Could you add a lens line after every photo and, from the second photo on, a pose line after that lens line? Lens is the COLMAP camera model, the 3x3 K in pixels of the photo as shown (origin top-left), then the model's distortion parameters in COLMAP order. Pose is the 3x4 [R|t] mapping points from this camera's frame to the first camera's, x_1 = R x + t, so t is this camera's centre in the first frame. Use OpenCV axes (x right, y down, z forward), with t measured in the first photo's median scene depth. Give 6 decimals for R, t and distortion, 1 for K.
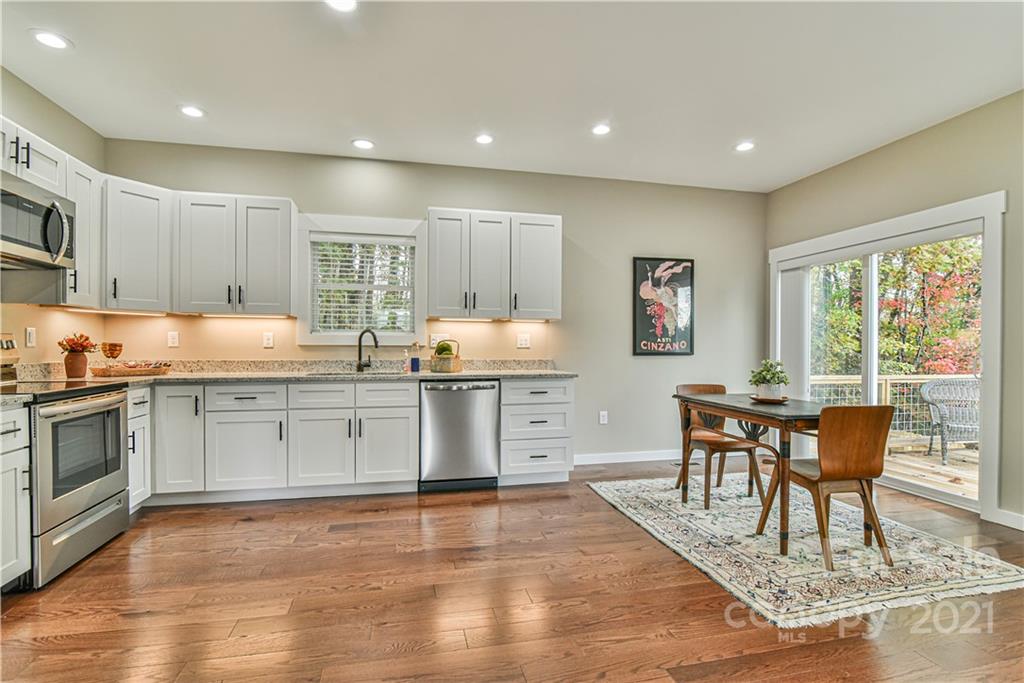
lens RADIAL K [[475.5, 0, 503.8], [0, 475.5, 348.0], [0, 0, 1]] dist [-0.017252, 0.000319]
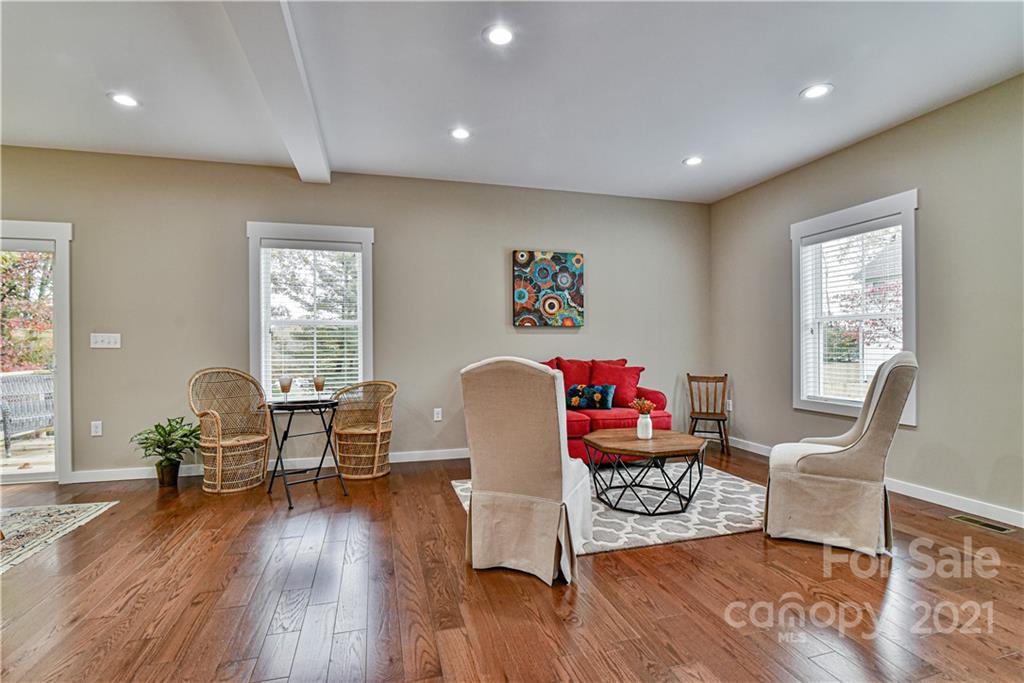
lens RADIAL K [[475.5, 0, 503.8], [0, 475.5, 348.0], [0, 0, 1]] dist [-0.017252, 0.000319]
pose [[-0.047568, -0.011975, 0.998796, -0.208593], [0.009617, 0.999876, 0.012445, 0.000160], [-0.998822, 0.010197, -0.047447, -0.097639]]
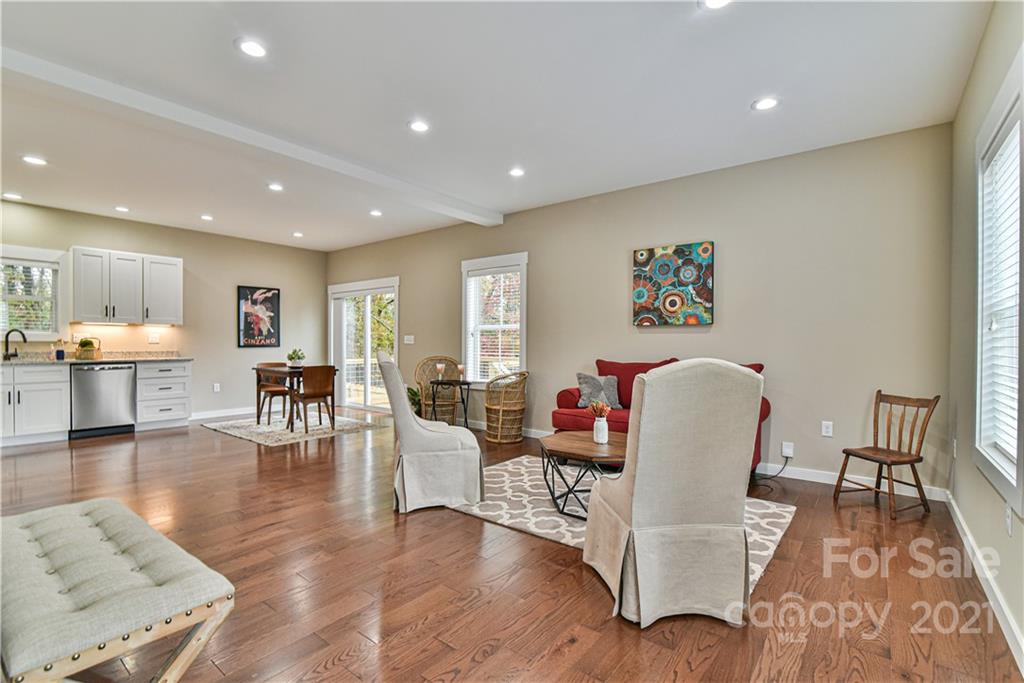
lens RADIAL K [[467.0, 0, 494.2], [0, 467.0, 344.4], [0, 0, 1]] dist [-0.015877, 0.000410]
pose [[0.783577, -0.004427, 0.621279, -0.026402], [0.002186, 0.999988, 0.004369, 0.001013], [-0.621291, -0.002066, 0.783577, -0.875319]]
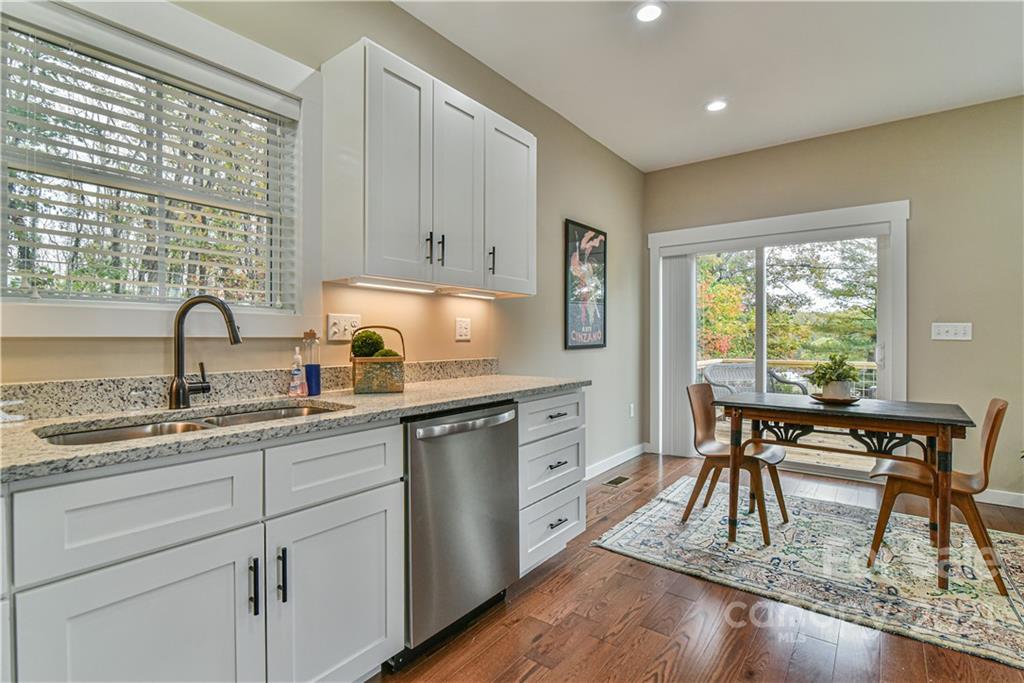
lens RADIAL K [[493.2, 0, 504.6], [0, 493.2, 337.3], [0, 0, 1]] dist [-0.015703, 0.000712]
pose [[0.774087, -0.003927, 0.633067, -0.343672], [0.005074, 0.999987, -0.000001, -0.004483], [-0.633059, 0.003213, 0.774097, 0.524969]]
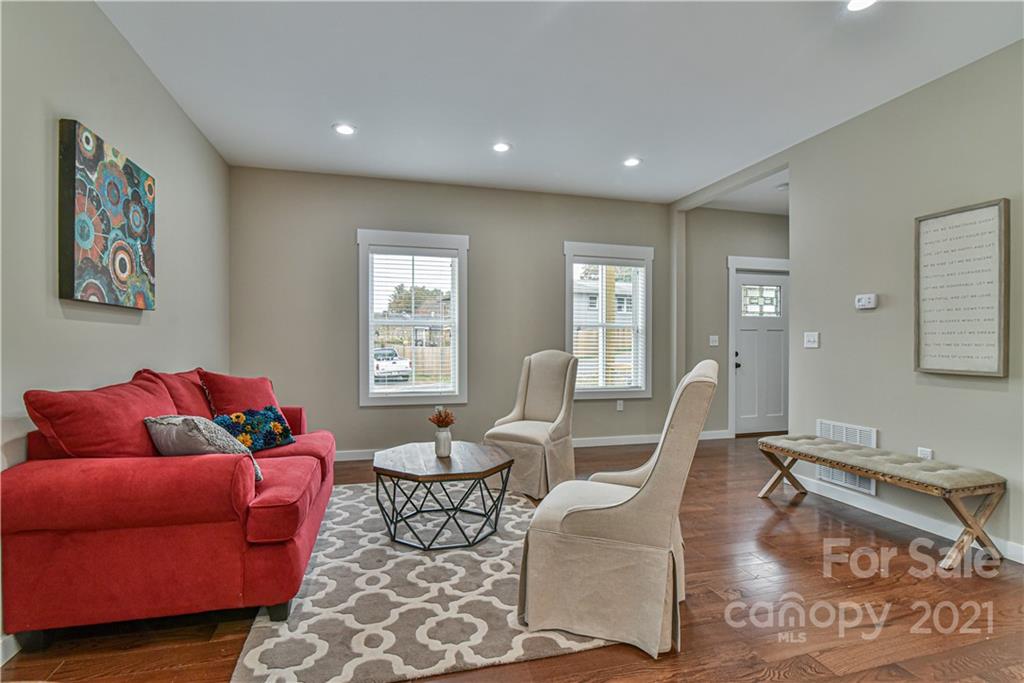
lens RADIAL K [[475.5, 0, 503.8], [0, 475.5, 348.0], [0, 0, 1]] dist [-0.017252, 0.000319]
pose [[-0.998491, -0.012917, -0.053372, 0.546933], [-0.013749, 0.999789, 0.015260, -0.003648], [0.053164, 0.015971, -0.998458, 0.328485]]
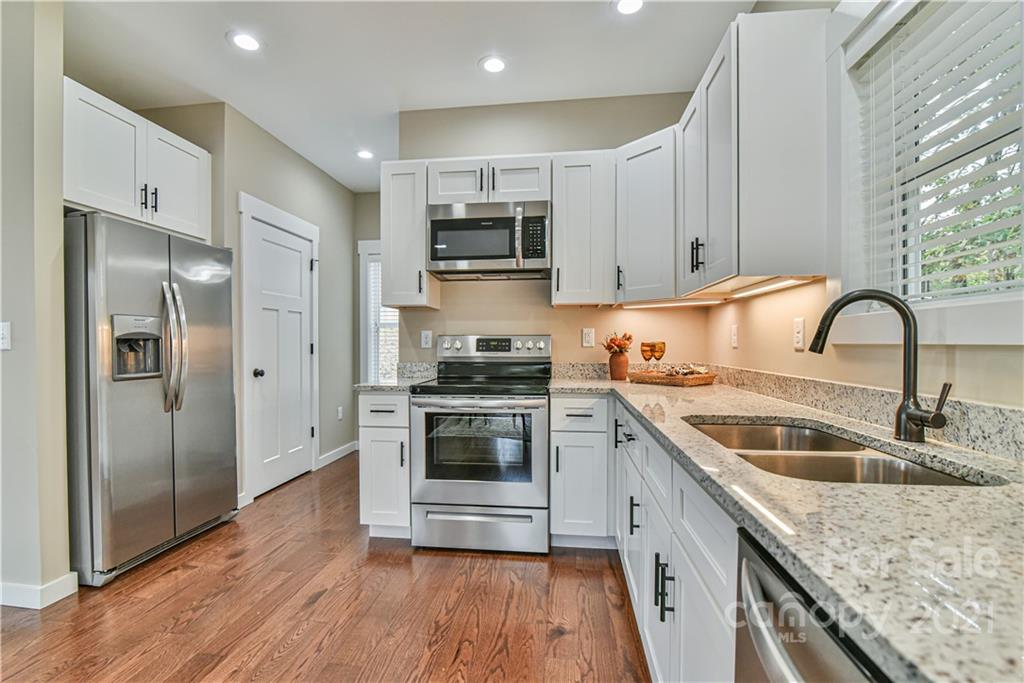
lens RADIAL K [[475.5, 0, 503.8], [0, 475.5, 348.0], [0, 0, 1]] dist [-0.017252, 0.000319]
pose [[-0.340515, 0.004916, -0.940226, 0.036447], [-0.005615, 0.999958, 0.007262, -0.004456], [0.940222, 0.007752, -0.340473, 0.853397]]
